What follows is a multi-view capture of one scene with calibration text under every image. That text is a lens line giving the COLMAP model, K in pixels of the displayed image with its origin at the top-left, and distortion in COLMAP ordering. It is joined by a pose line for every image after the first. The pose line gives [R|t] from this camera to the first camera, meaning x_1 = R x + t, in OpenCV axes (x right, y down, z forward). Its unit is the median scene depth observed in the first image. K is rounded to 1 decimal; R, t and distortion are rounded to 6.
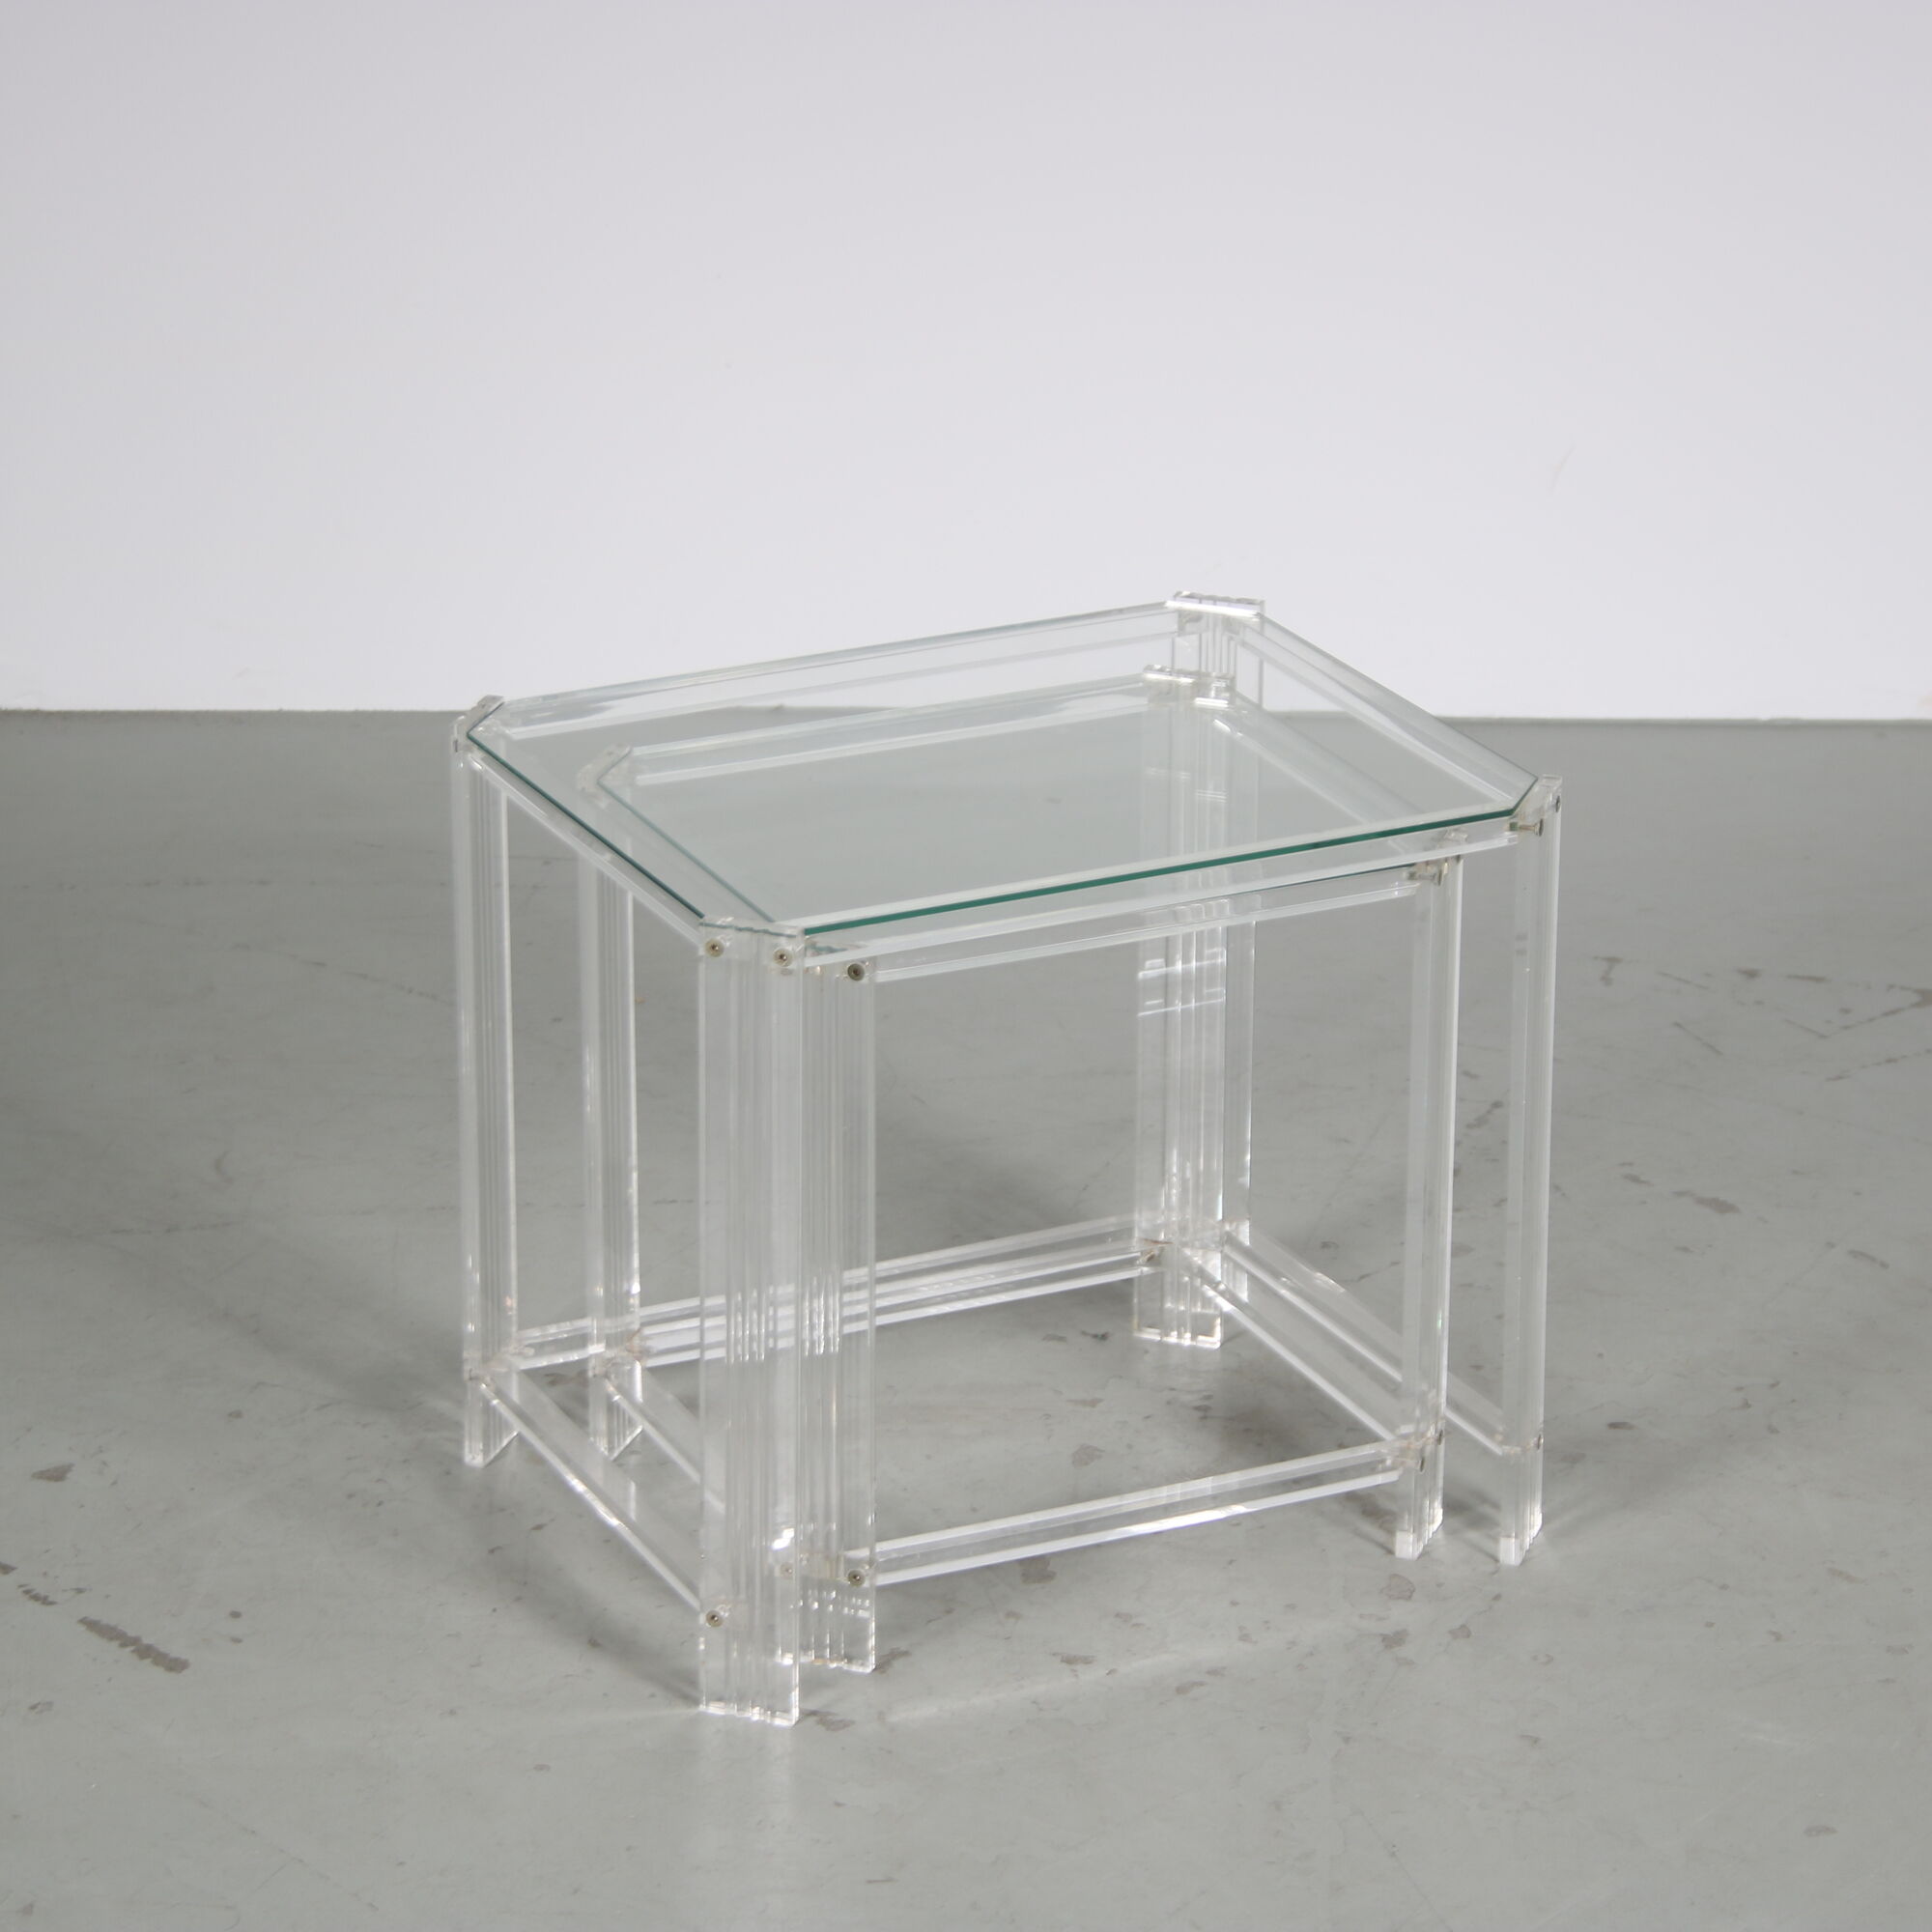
lens RADIAL K [[6816.4, 0, 966.0], [0, 6816.4, 966.0], [0, 0, 1]] dist [0.024412, 1.545289]
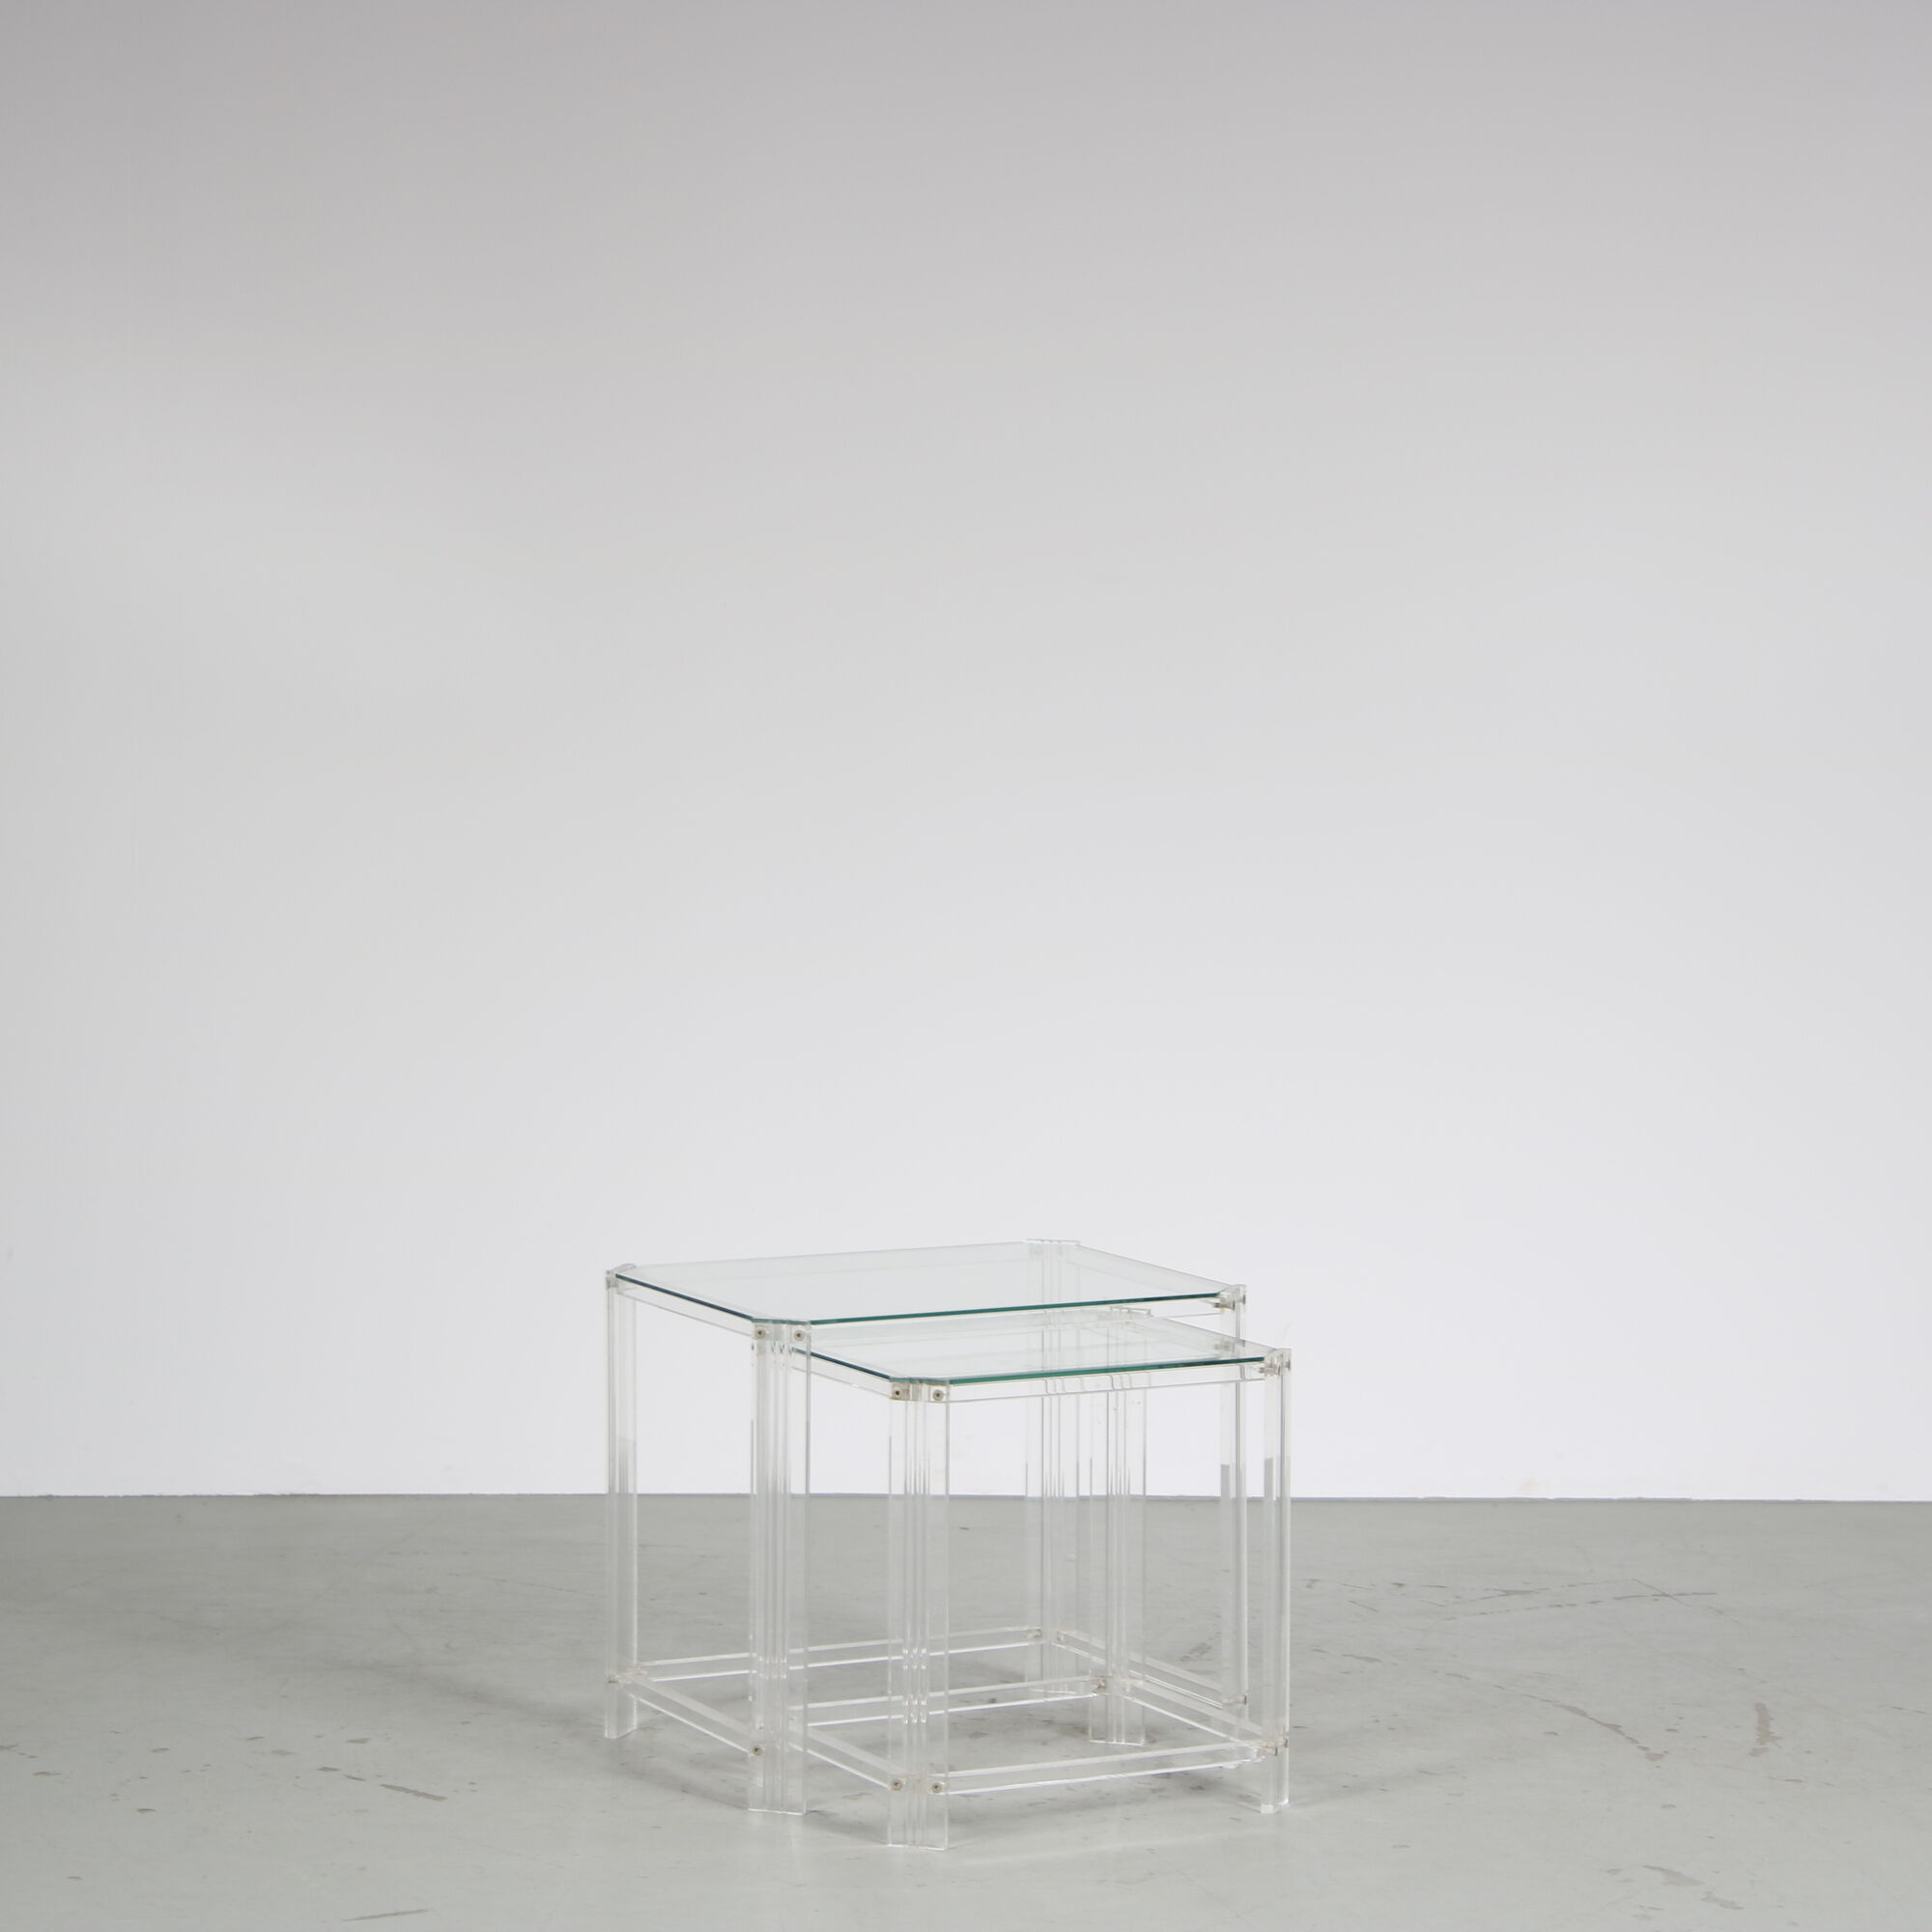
lens RADIAL K [[5946.9, 0, 966.0], [0, 5946.9, 966.0], [0, 0, 1]] dist [0.067482, 0.300133]
pose [[0.999977, -0.003073, 0.006126, 0.006538], [0.004650, 0.960864, -0.276980, 0.301273], [-0.005035, 0.277002, 0.960856, -0.460965]]
